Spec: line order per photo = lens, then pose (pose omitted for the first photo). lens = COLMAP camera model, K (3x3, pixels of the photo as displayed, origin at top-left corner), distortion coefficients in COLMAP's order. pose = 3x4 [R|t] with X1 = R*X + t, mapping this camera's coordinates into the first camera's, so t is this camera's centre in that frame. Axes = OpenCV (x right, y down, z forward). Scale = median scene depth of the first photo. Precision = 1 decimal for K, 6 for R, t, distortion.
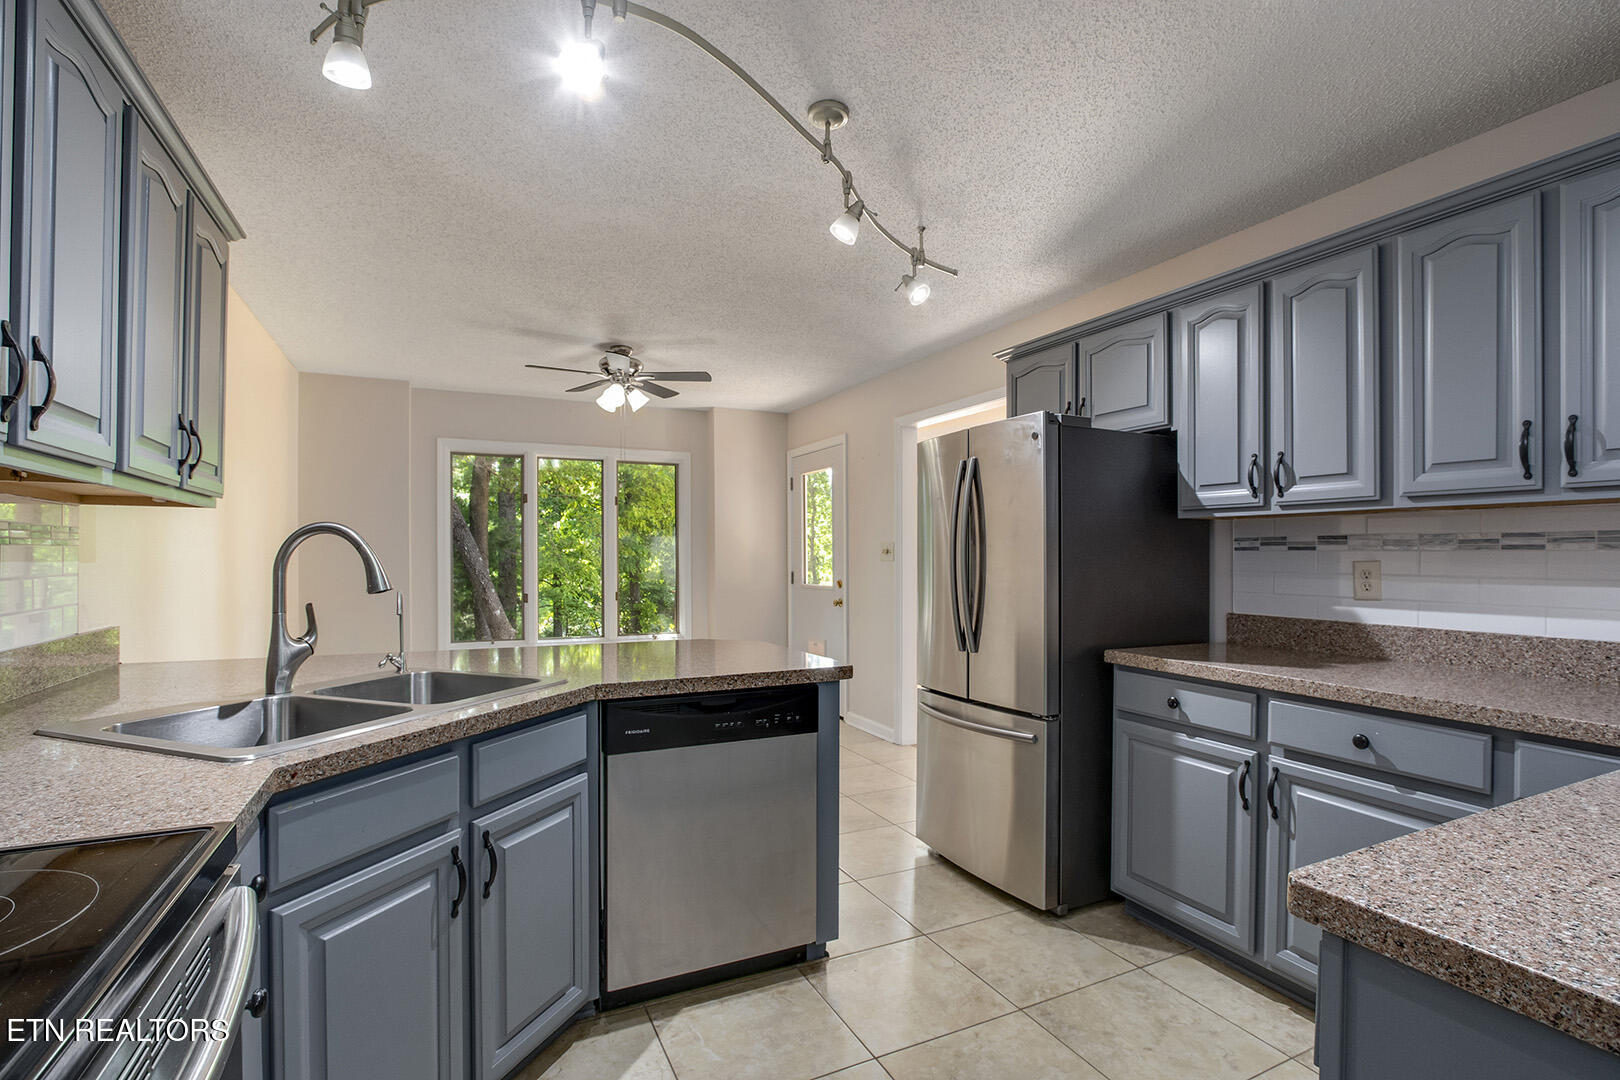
lens RADIAL K [[759.0, 0, 810.8], [0, 759.0, 554.2], [0, 0, 1]] dist [-0.023377, 0.001714]
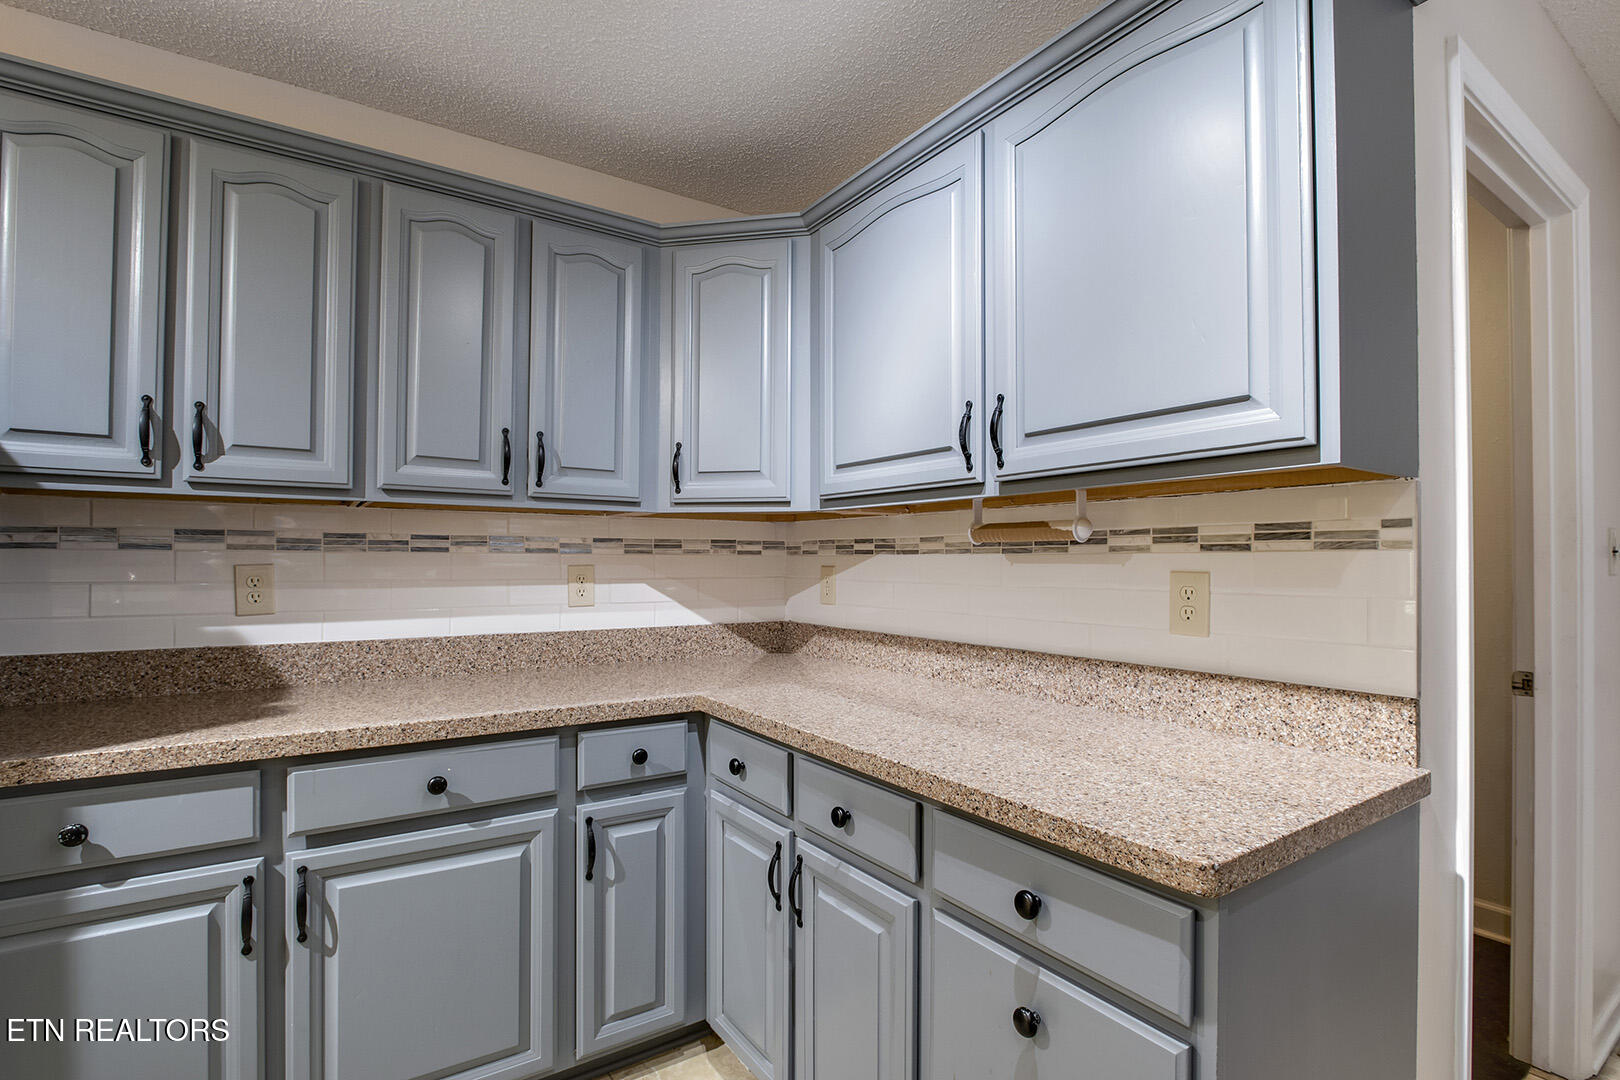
lens RADIAL K [[759.0, 0, 804.5], [0, 759.0, 552.2], [0, 0, 1]] dist [-0.023377, 0.001714]
pose [[-0.145114, 0.006843, 0.989391, -0.121835], [-0.004697, 0.999960, -0.007605, -0.000290], [-0.989404, -0.005751, -0.145076, 0.631758]]
